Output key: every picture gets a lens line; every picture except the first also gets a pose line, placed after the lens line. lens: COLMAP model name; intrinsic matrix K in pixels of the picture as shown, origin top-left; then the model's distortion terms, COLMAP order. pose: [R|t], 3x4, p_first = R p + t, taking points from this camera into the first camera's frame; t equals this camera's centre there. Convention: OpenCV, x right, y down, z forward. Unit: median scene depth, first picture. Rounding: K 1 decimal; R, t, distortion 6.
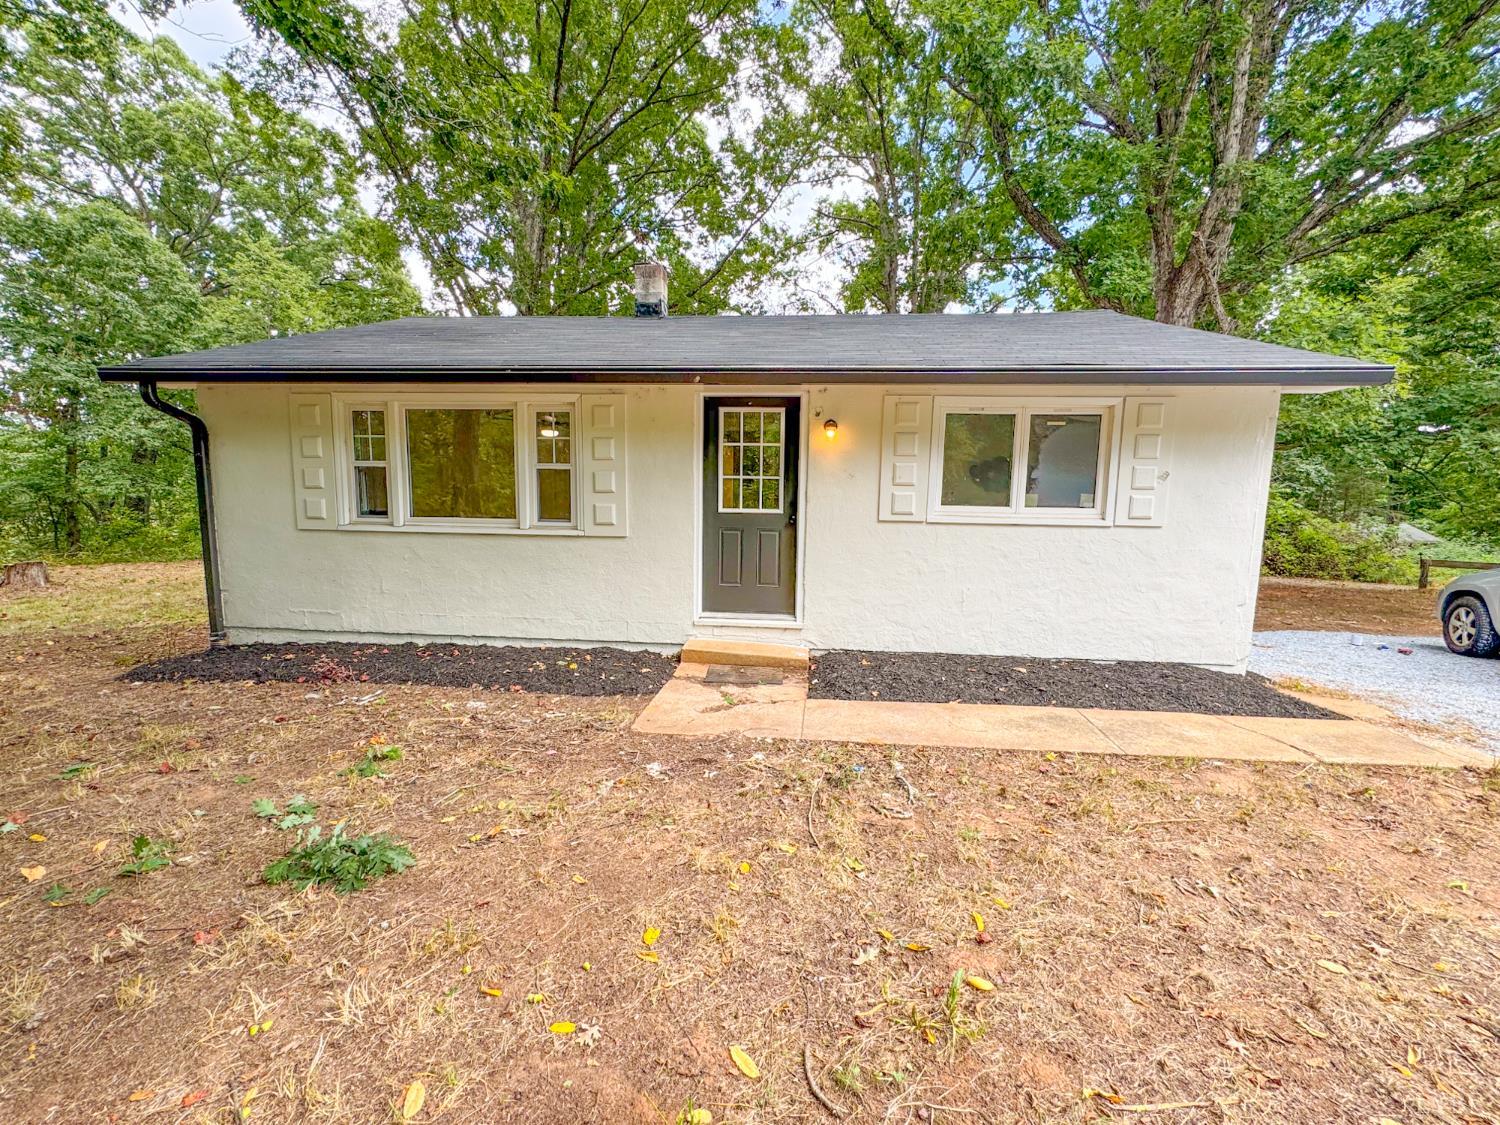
lens RADIAL K [[607.2, 0, 750.0], [0, 607.2, 562.5], [0, 0, 1]] dist [-0.001051, -0.000124]
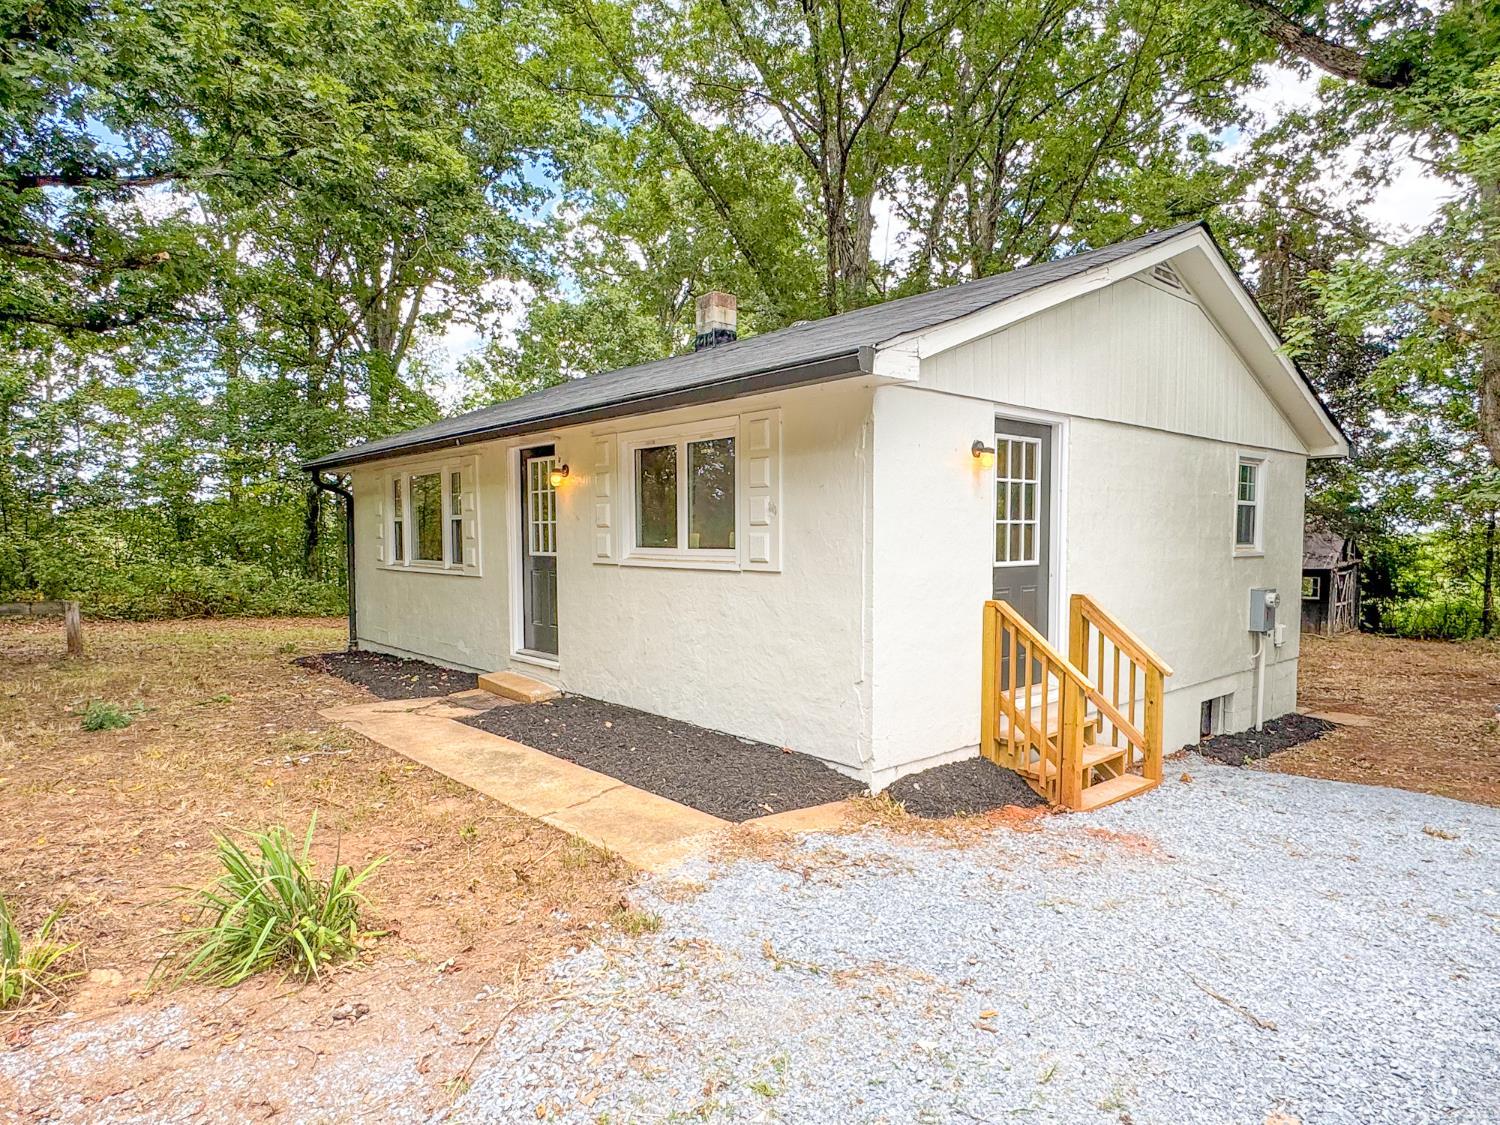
lens RADIAL K [[883.0, 0, 751.2], [0, 883.0, 582.8], [0, 0, 1]] dist [0.003452, 0.000195]
pose [[0.731084, 0.021448, -0.681950, 1.392300], [-0.068570, 0.996755, -0.042161, 0.004996], [0.678833, 0.077585, 0.730183, 0.143673]]
